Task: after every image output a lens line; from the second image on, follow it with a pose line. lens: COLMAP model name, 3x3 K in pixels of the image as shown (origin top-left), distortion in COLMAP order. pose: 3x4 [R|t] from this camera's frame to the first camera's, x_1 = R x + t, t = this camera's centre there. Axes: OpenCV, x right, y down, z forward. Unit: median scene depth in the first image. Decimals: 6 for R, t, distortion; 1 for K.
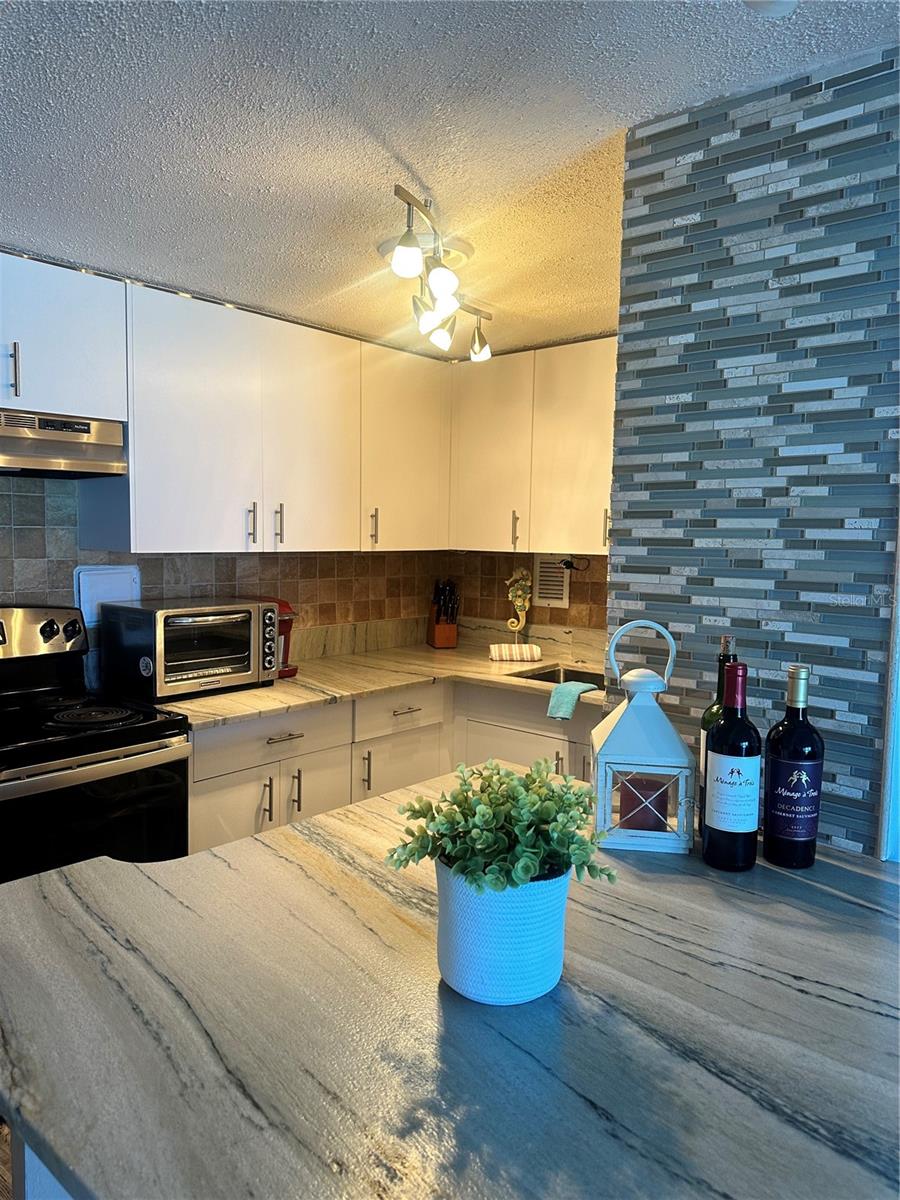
lens RADIAL K [[836.8, 0, 451.8], [0, 836.8, 594.1], [0, 0, 1]] dist [0.059276, -0.002599]
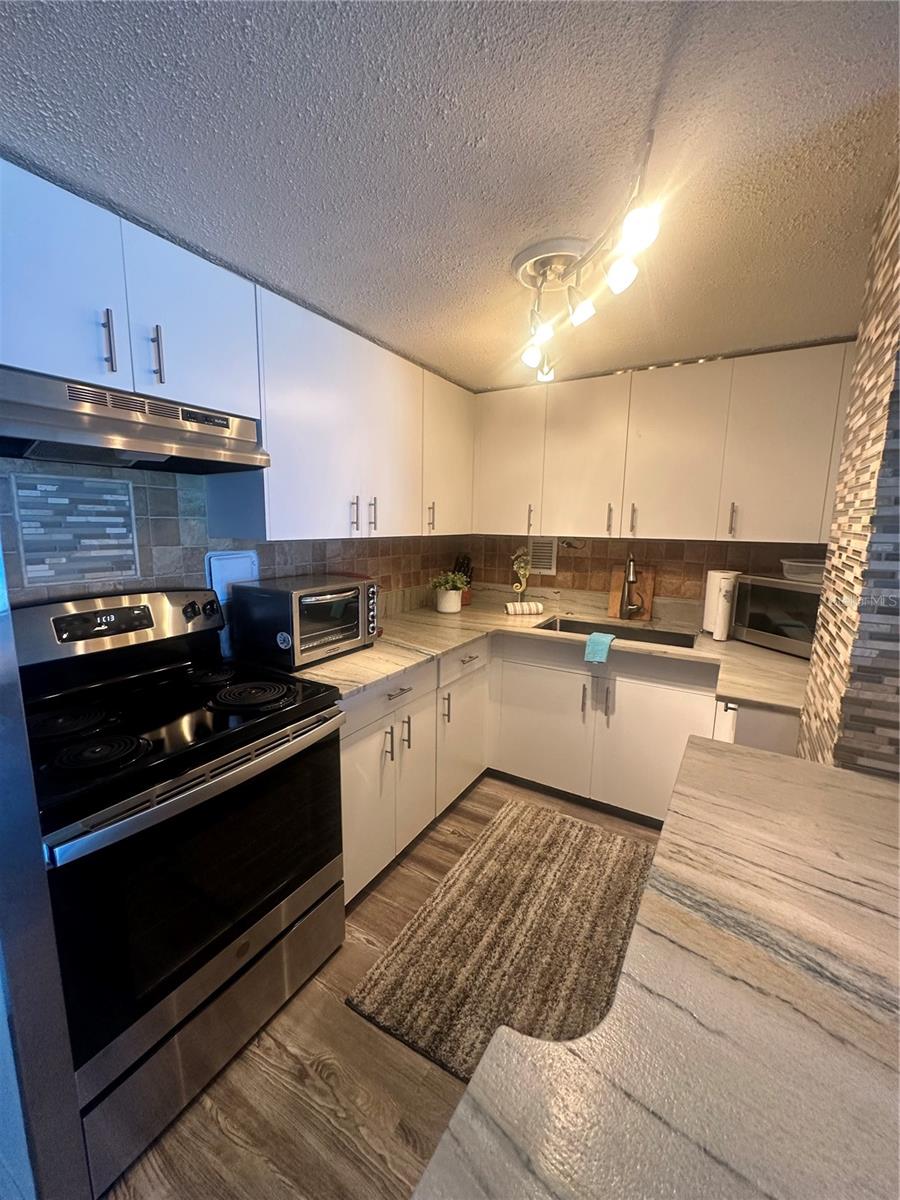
lens RADIAL K [[481.7, 0, 445.2], [0, 481.7, 598.6], [0, 0, 1]] dist [-0.006306, -0.000729]
pose [[0.987524, -0.027936, 0.154973, -0.223474], [0.014750, 0.996221, 0.085595, -0.020959], [-0.156779, -0.082241, 0.984204, 0.299145]]
